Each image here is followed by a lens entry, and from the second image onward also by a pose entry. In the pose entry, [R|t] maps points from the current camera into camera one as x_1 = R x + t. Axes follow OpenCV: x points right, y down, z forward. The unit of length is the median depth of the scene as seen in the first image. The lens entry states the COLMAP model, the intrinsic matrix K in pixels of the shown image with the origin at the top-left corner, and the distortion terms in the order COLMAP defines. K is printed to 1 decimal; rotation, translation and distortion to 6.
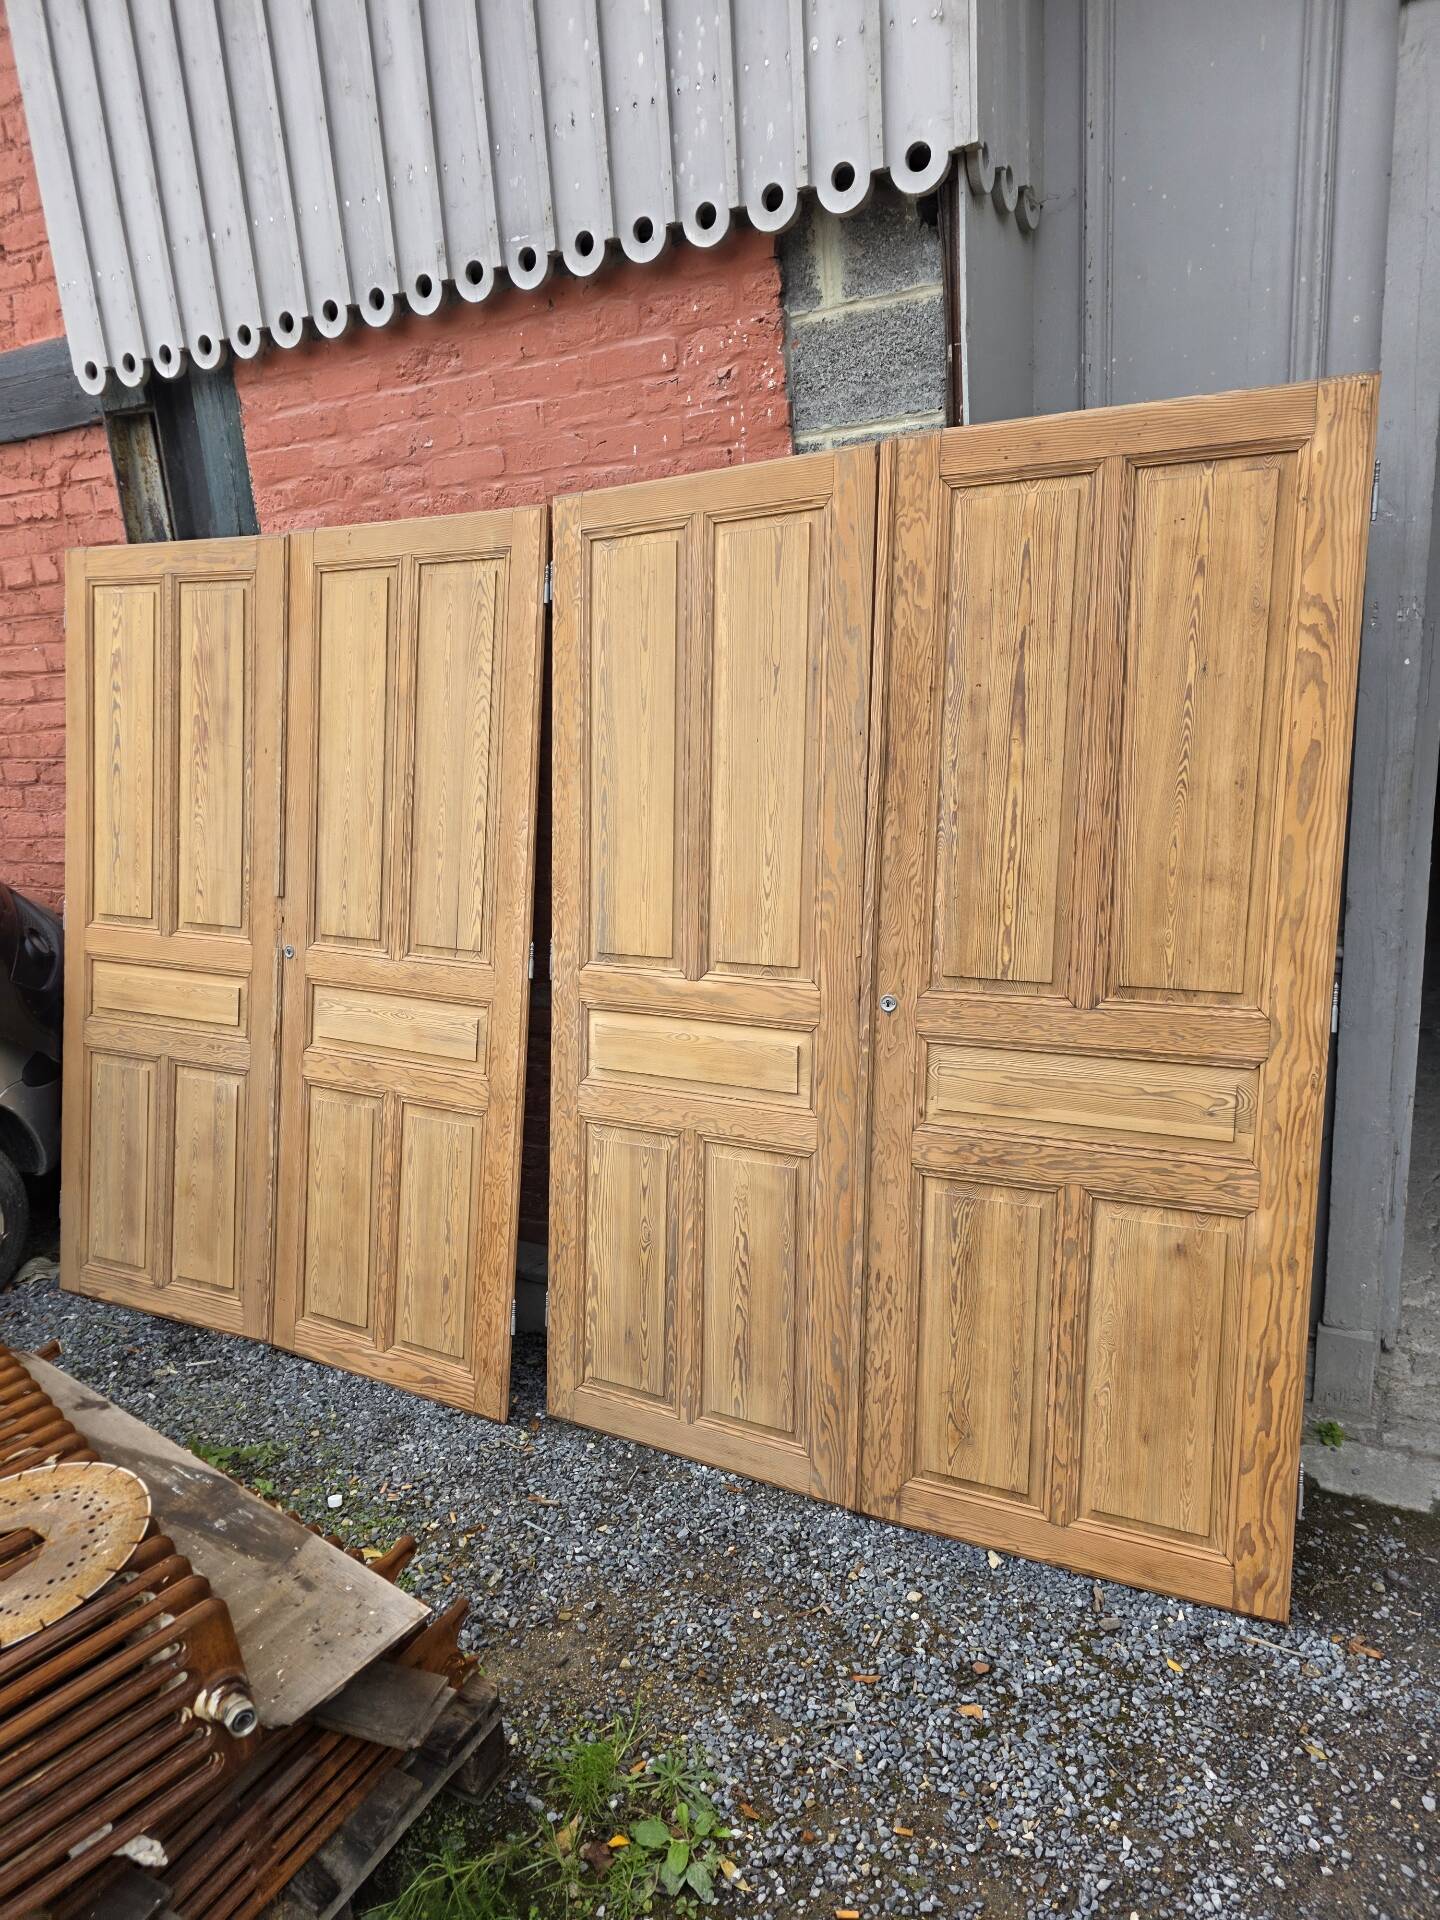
lens RADIAL K [[1236.8, 0, 739.5], [0, 1236.8, 987.1], [0, 0, 1]] dist [0.043805, -0.030872]
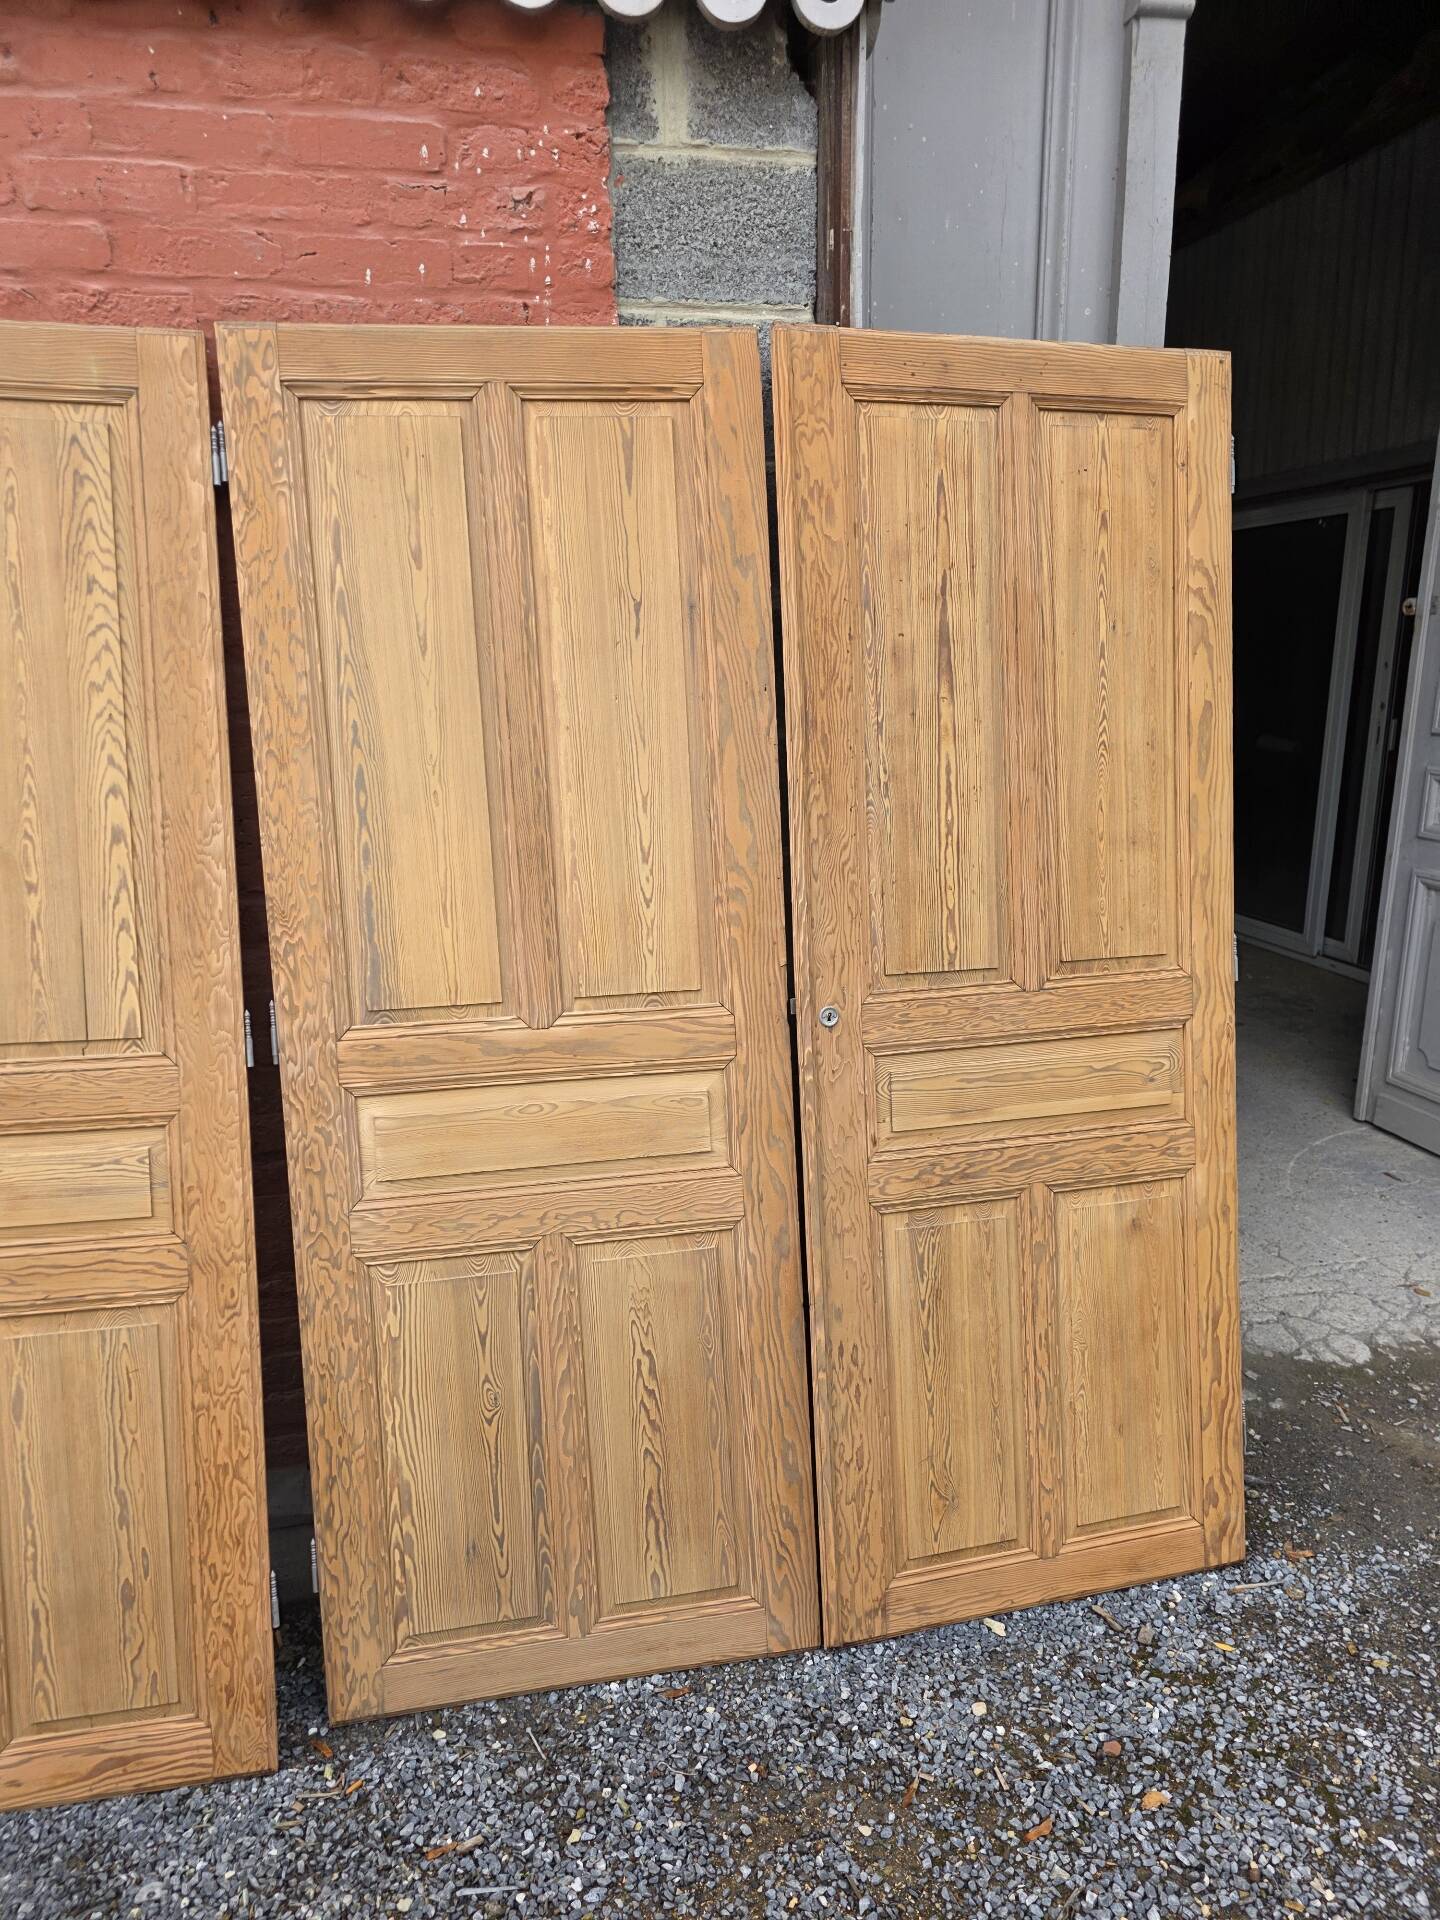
lens RADIAL K [[1236.8, 0, 686.5], [0, 1236.8, 998.6], [0, 0, 1]] dist [0.043805, -0.030872]
pose [[0.768864, -0.116058, 0.628791, -0.447438], [0.136782, 0.990479, 0.015563, -0.023725], [-0.624611, 0.074041, 0.777418, 0.398111]]
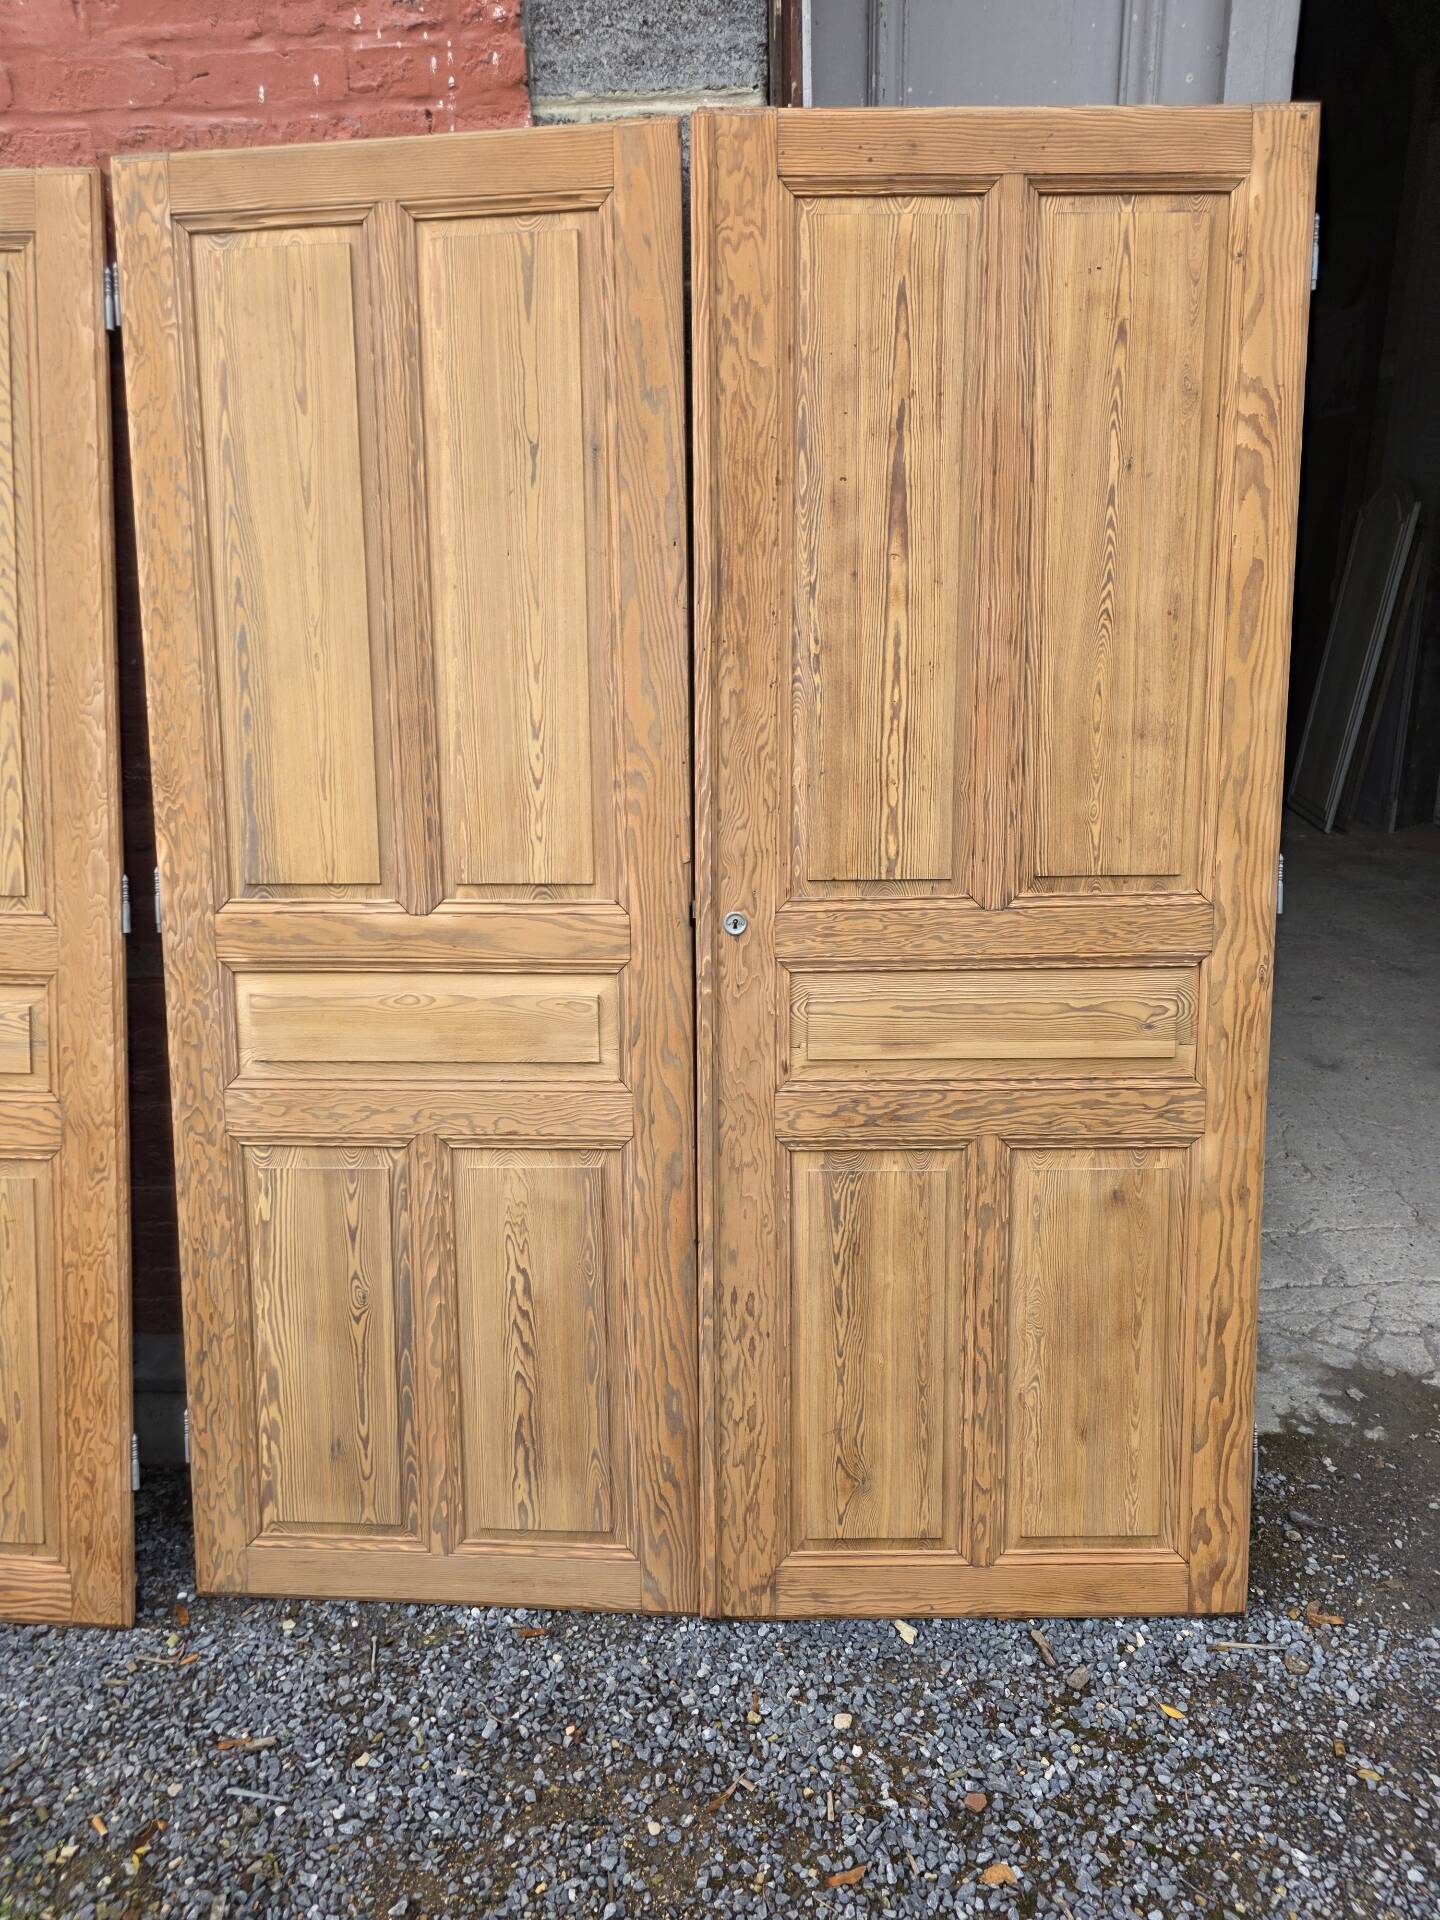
lens RADIAL K [[1236.8, 0, 699.5], [0, 1236.8, 954.5], [0, 0, 1]] dist [0.043805, -0.030872]
pose [[0.905217, -0.080129, 0.417327, -0.192442], [0.073992, 0.996780, 0.030892, 0.007231], [-0.418458, 0.002915, 0.908231, 0.333968]]
